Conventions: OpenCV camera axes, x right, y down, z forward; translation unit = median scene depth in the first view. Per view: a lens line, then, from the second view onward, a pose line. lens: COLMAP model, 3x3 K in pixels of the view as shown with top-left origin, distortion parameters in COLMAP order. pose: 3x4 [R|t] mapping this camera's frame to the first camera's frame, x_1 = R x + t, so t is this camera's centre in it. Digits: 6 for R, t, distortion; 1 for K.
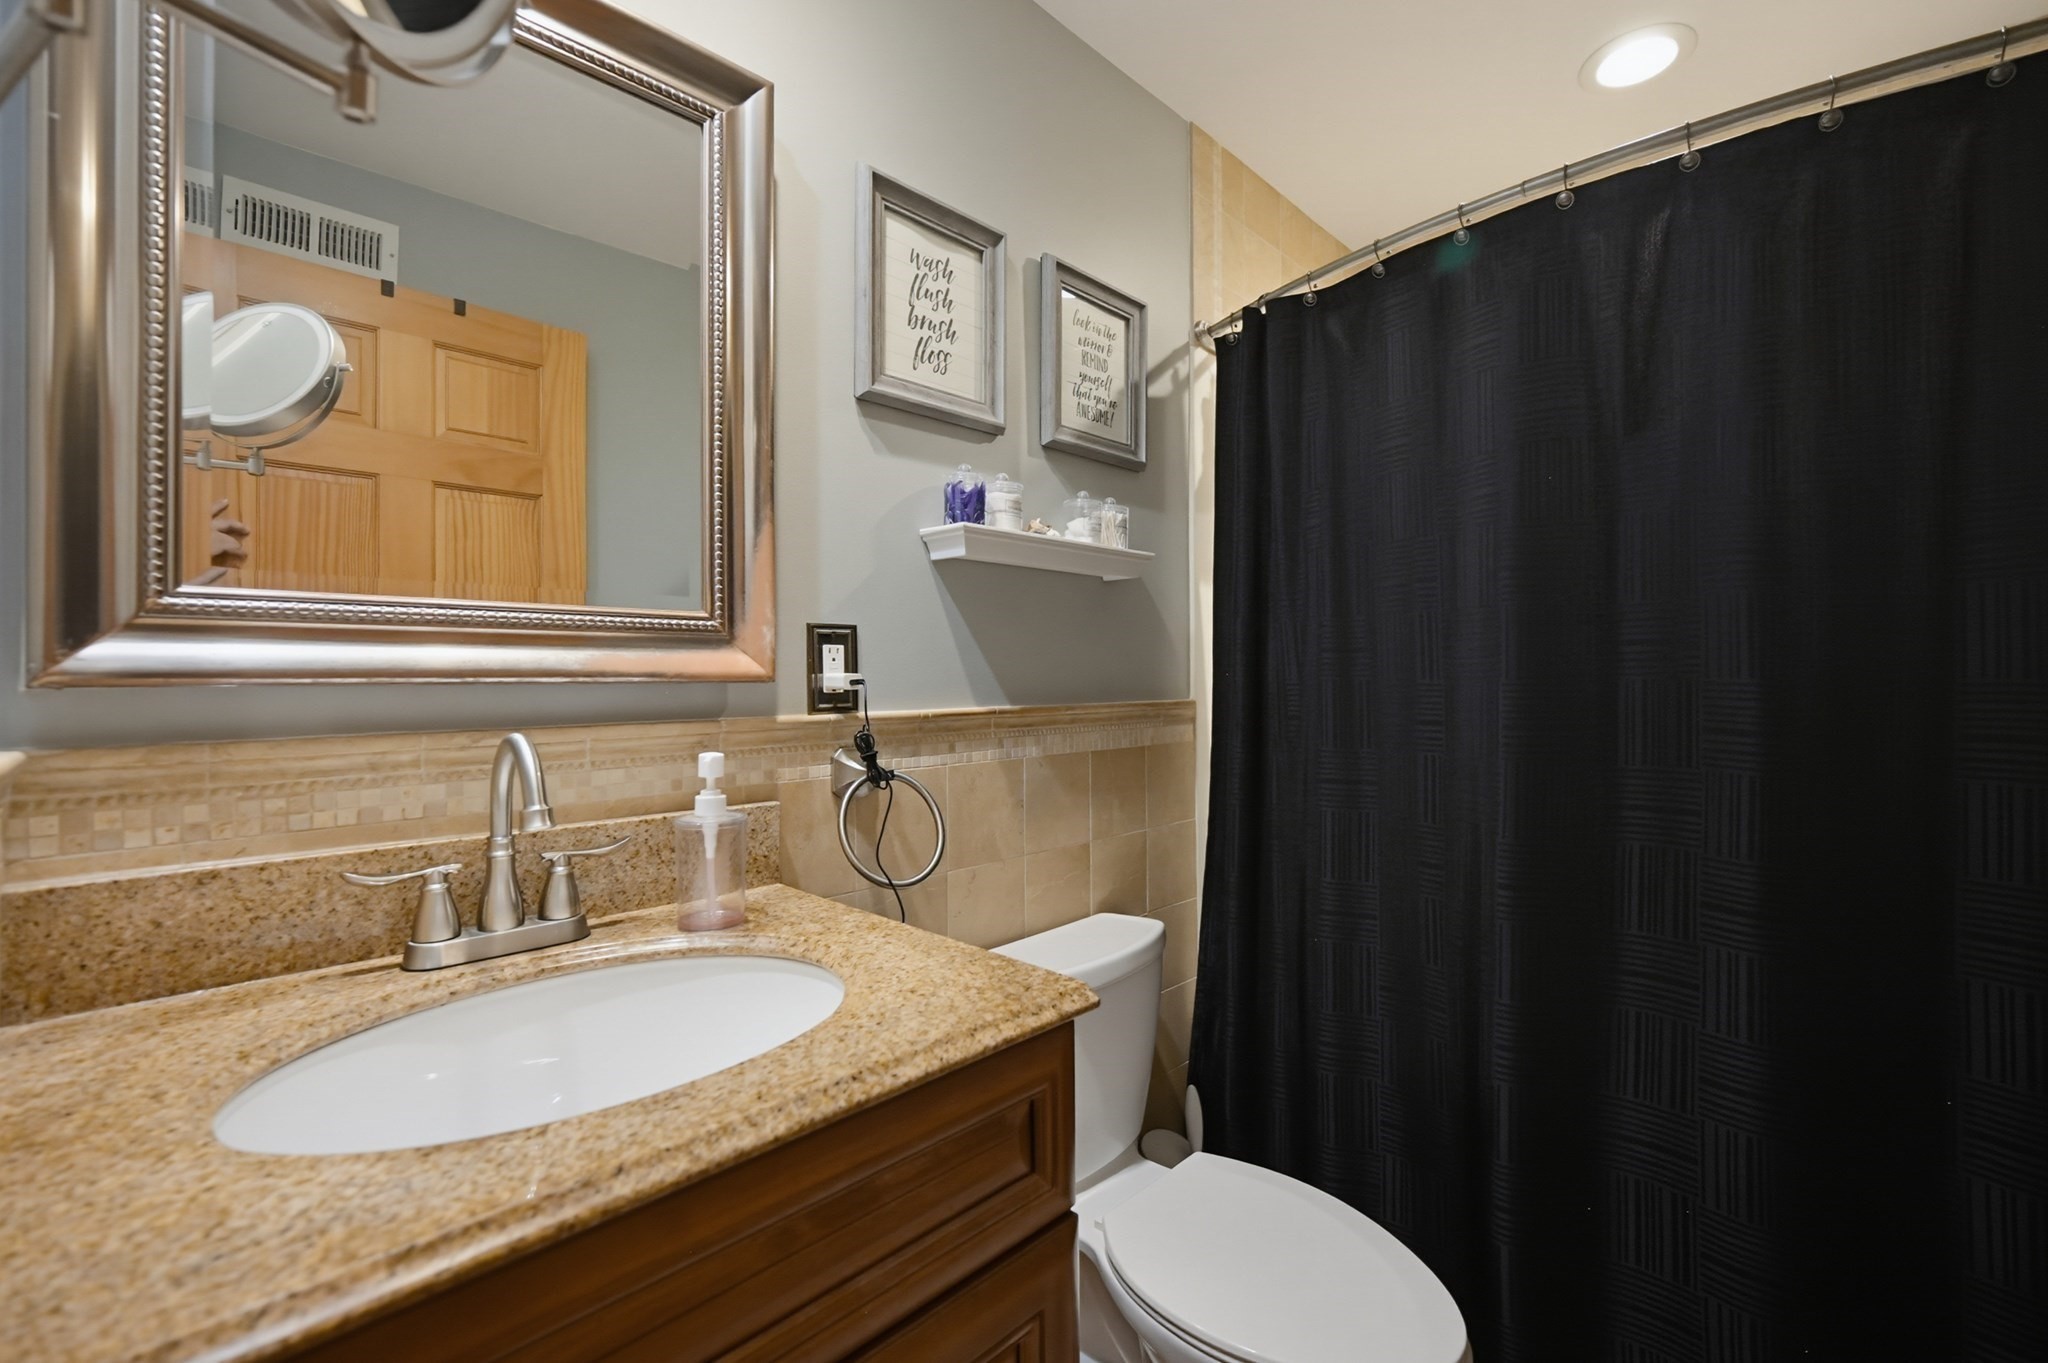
lens RADIAL K [[906.2, 0, 1028.0], [0, 906.2, 672.2], [0, 0, 1]] dist [-0.000968, -0.000079]
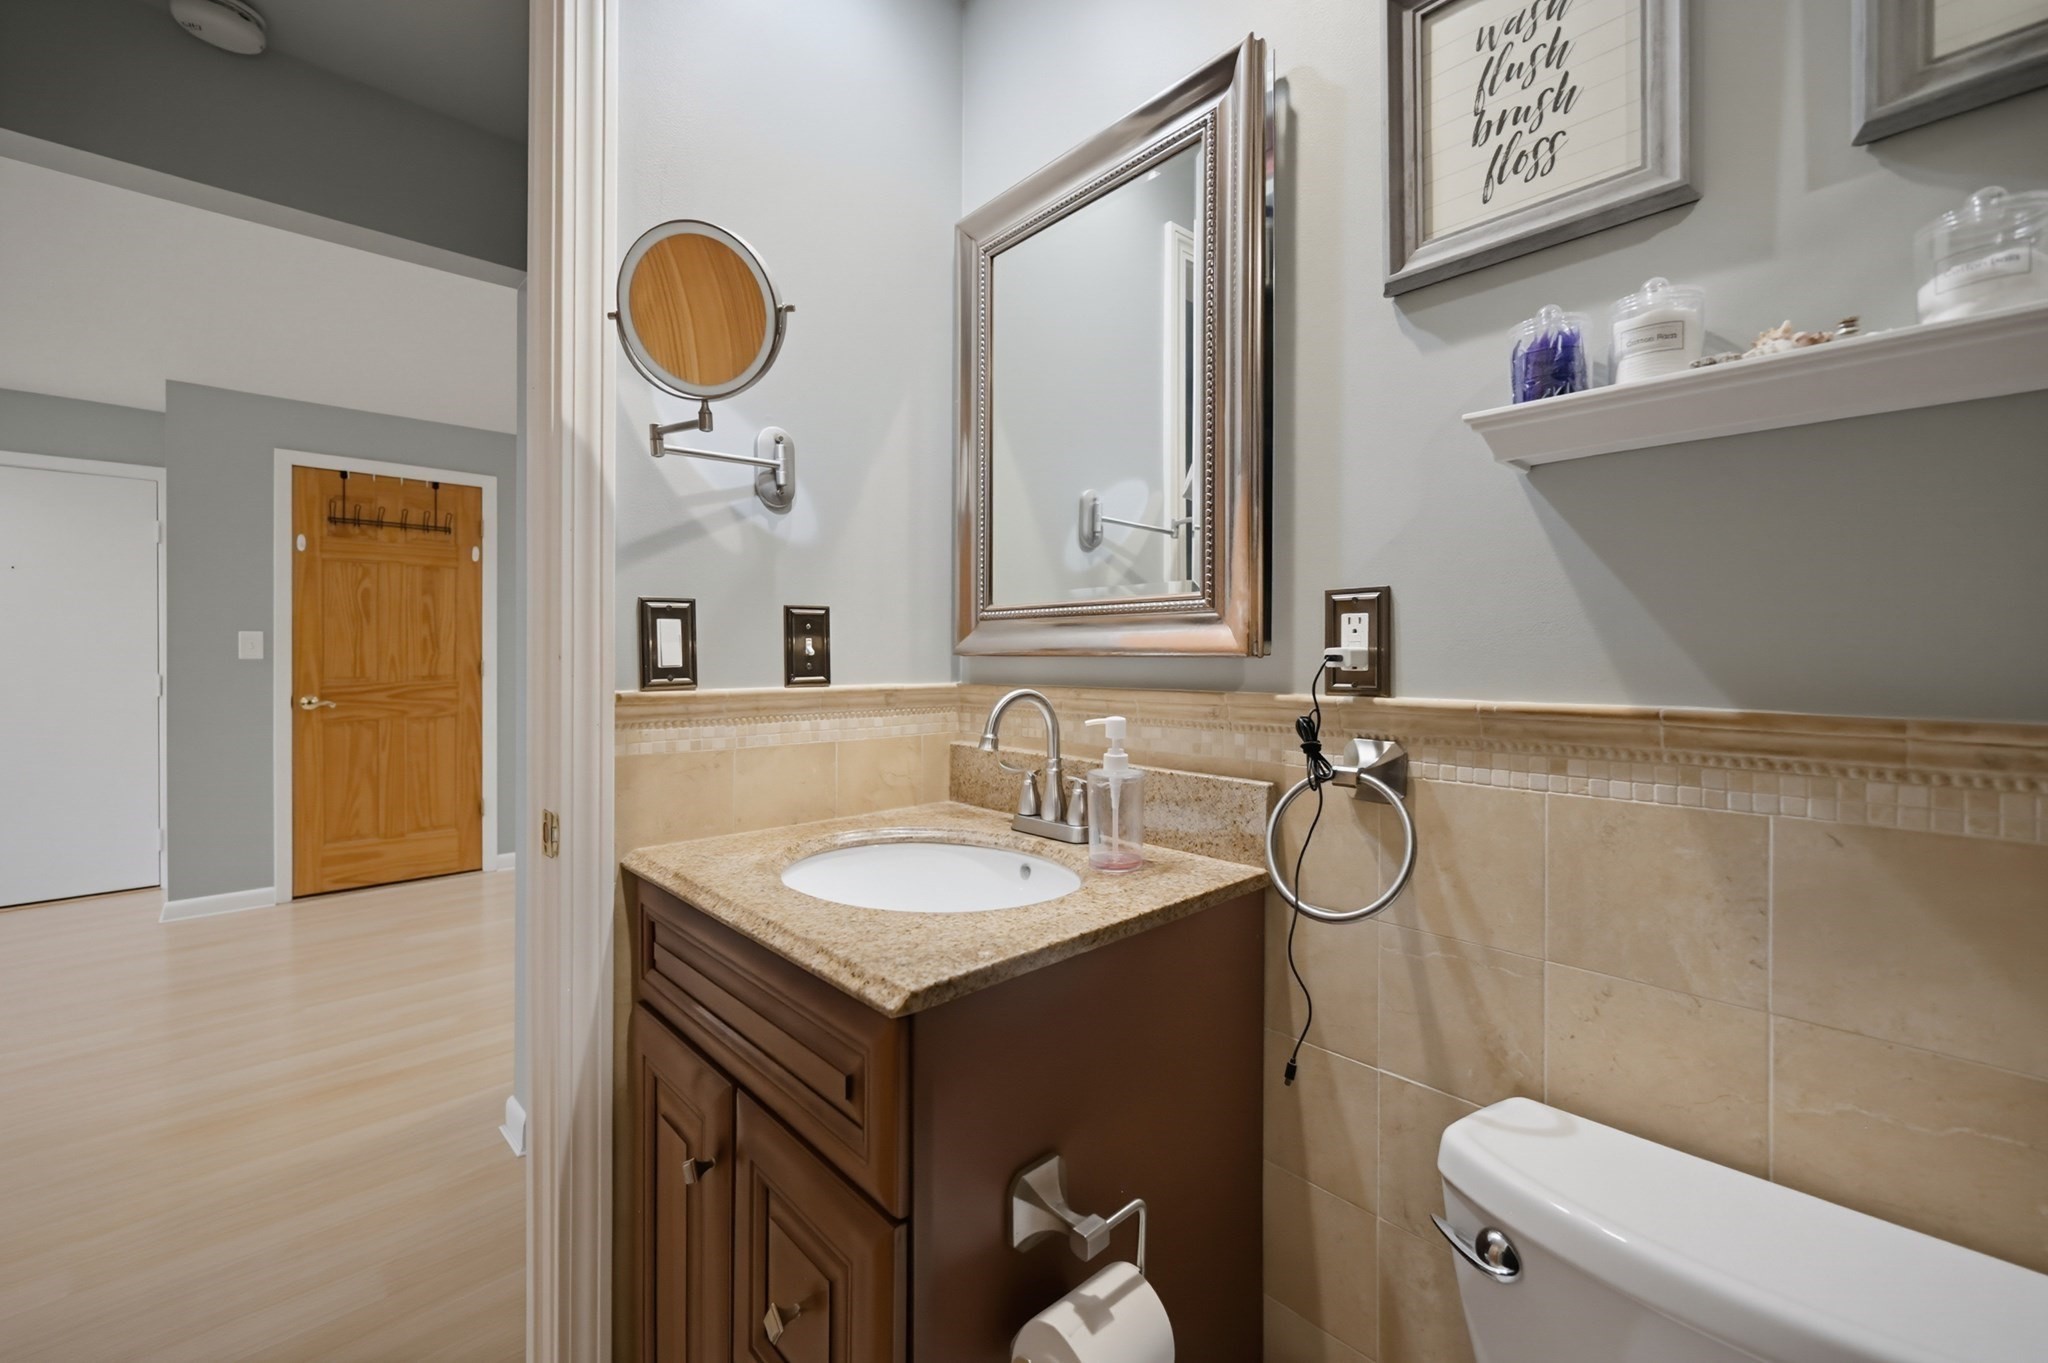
lens RADIAL K [[837.5, 0, 1035.3], [0, 837.5, 653.7], [0, 0, 1]] dist [-0.001973, -0.000206]
pose [[-0.057233, 0.002493, -0.998358, 0.556610], [0.003001, 0.999993, 0.002325, 0.004078], [0.998356, -0.002863, -0.057241, 0.738070]]
